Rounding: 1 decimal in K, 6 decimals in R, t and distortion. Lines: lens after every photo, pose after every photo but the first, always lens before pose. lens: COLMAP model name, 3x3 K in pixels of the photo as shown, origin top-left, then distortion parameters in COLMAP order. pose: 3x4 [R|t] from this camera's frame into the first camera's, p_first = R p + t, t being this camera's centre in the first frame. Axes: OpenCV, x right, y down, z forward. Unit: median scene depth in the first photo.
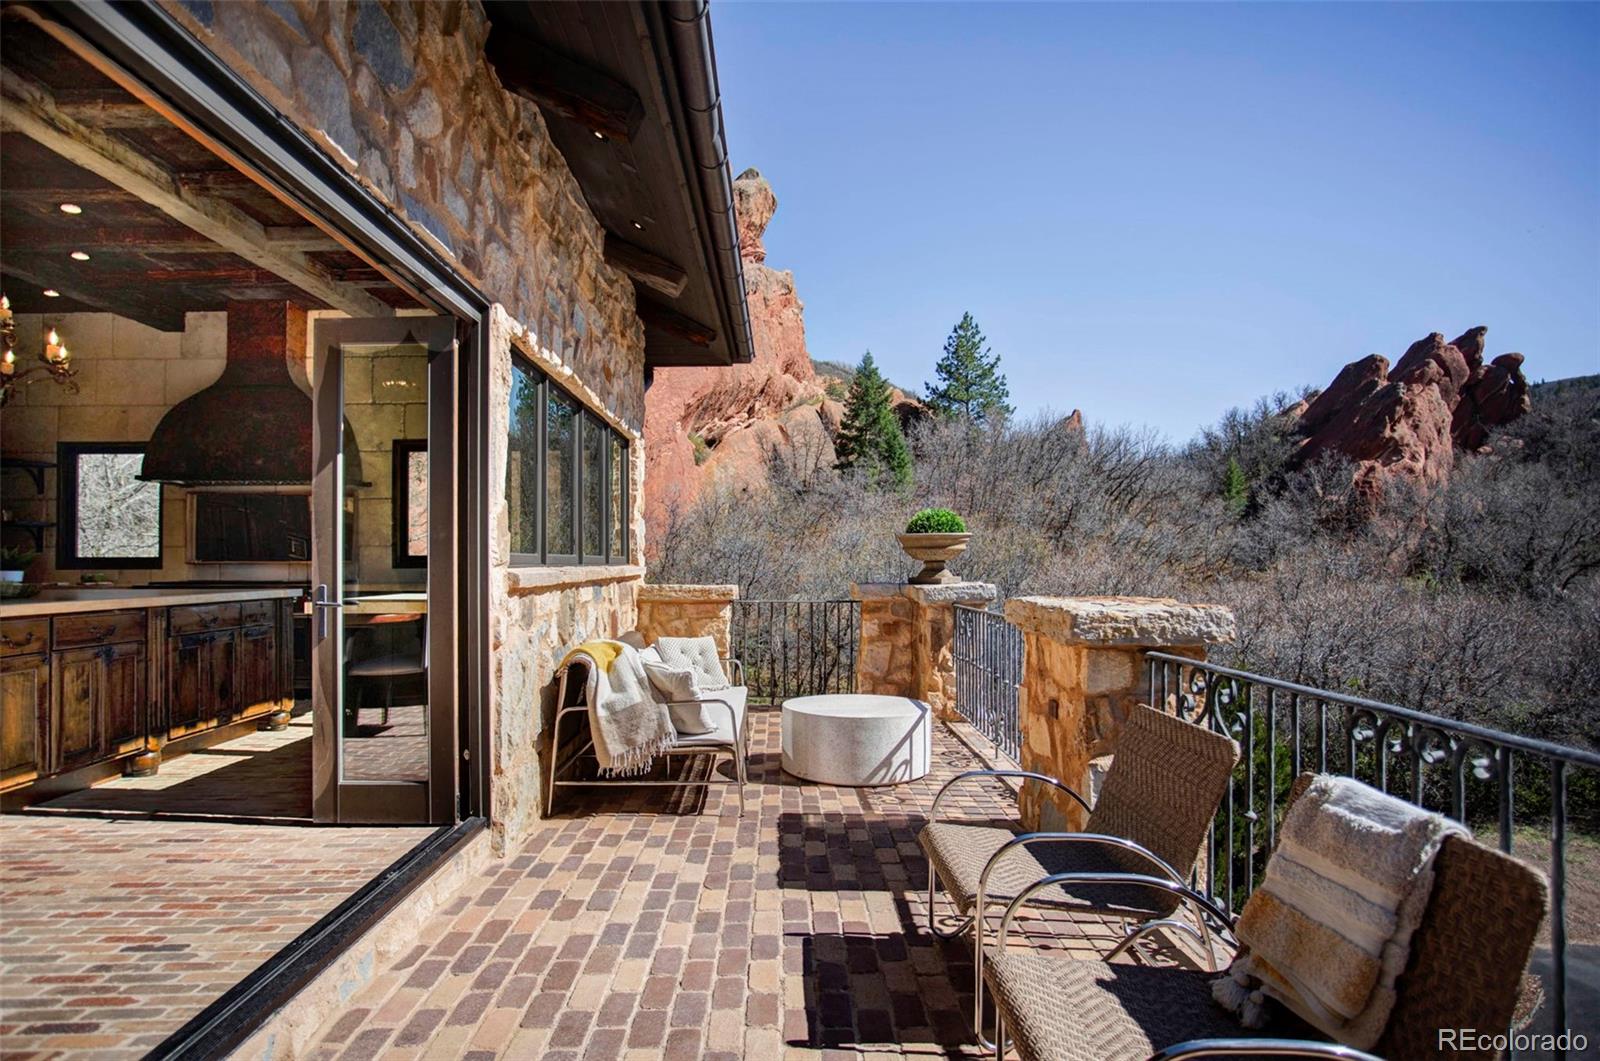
lens RADIAL K [[969.8, 0, 800.0], [0, 969.8, 530.5], [0, 0, 1]] dist [-0.000213, 0.000095]
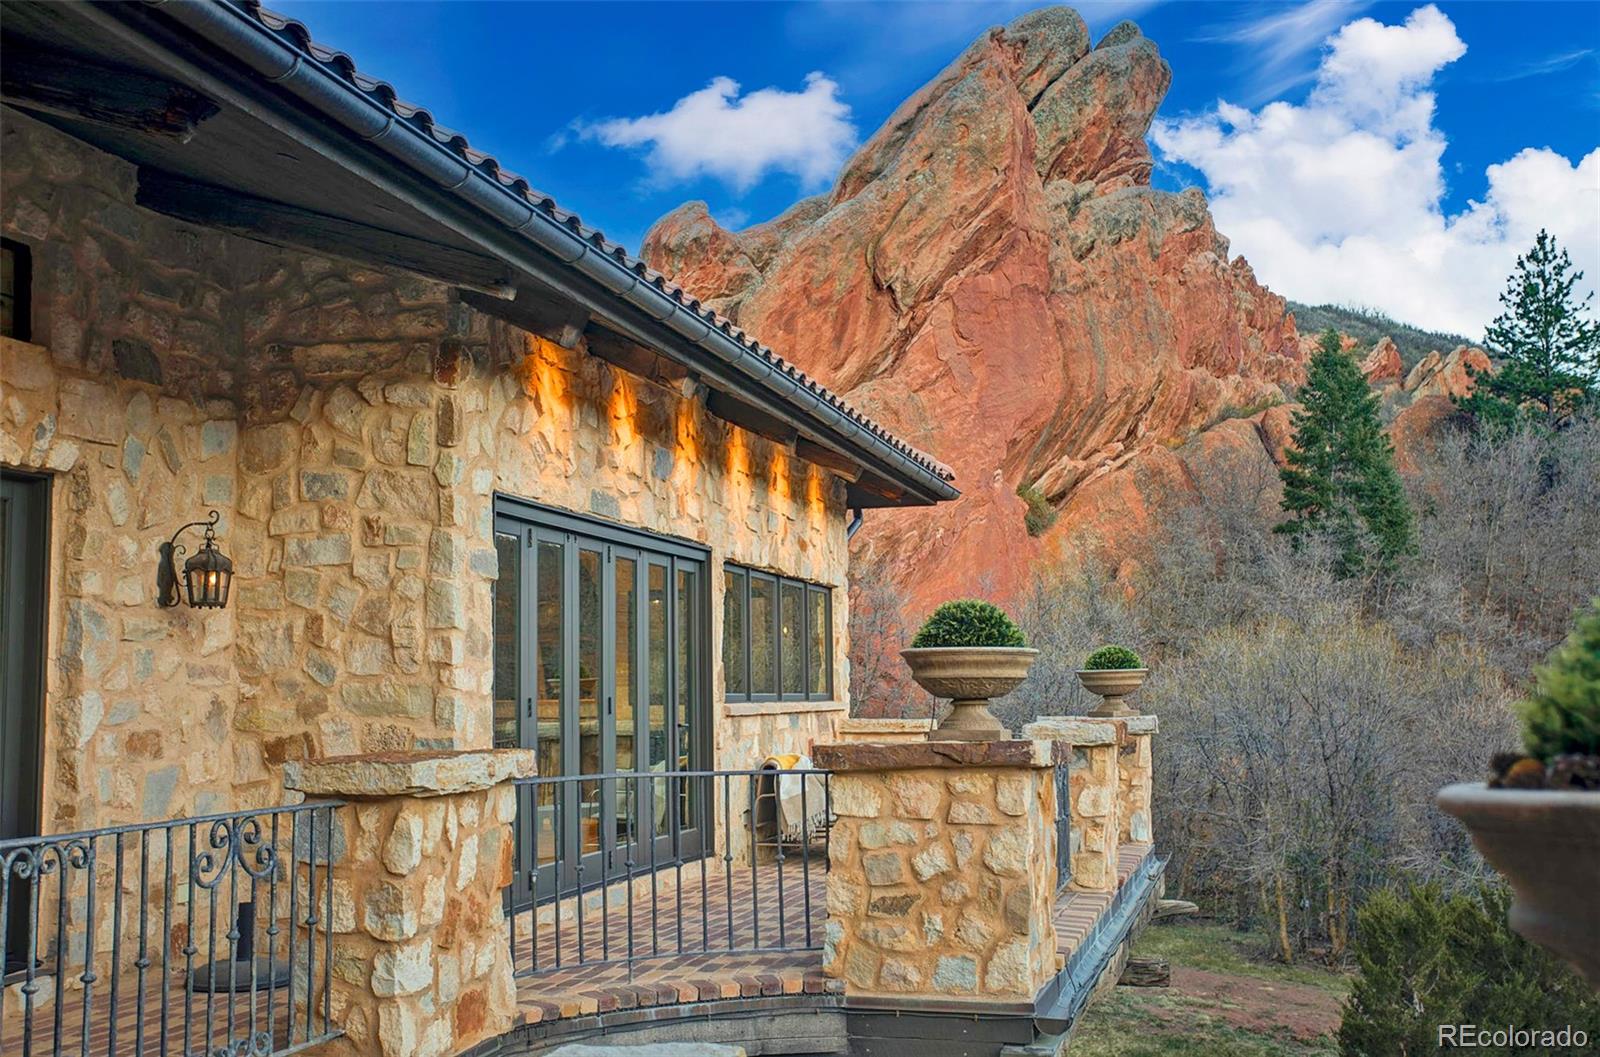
lens RADIAL K [[1883.6, 0, 800.0], [0, 1883.6, 528.5], [0, 0, 1]] dist [0.010953, 0.011833]
pose [[0.965885, -0.031236, -0.257079, 0.054242], [0.016805, 0.998167, -0.058140, -0.005772], [0.258424, 0.051836, 0.964640, -0.171189]]
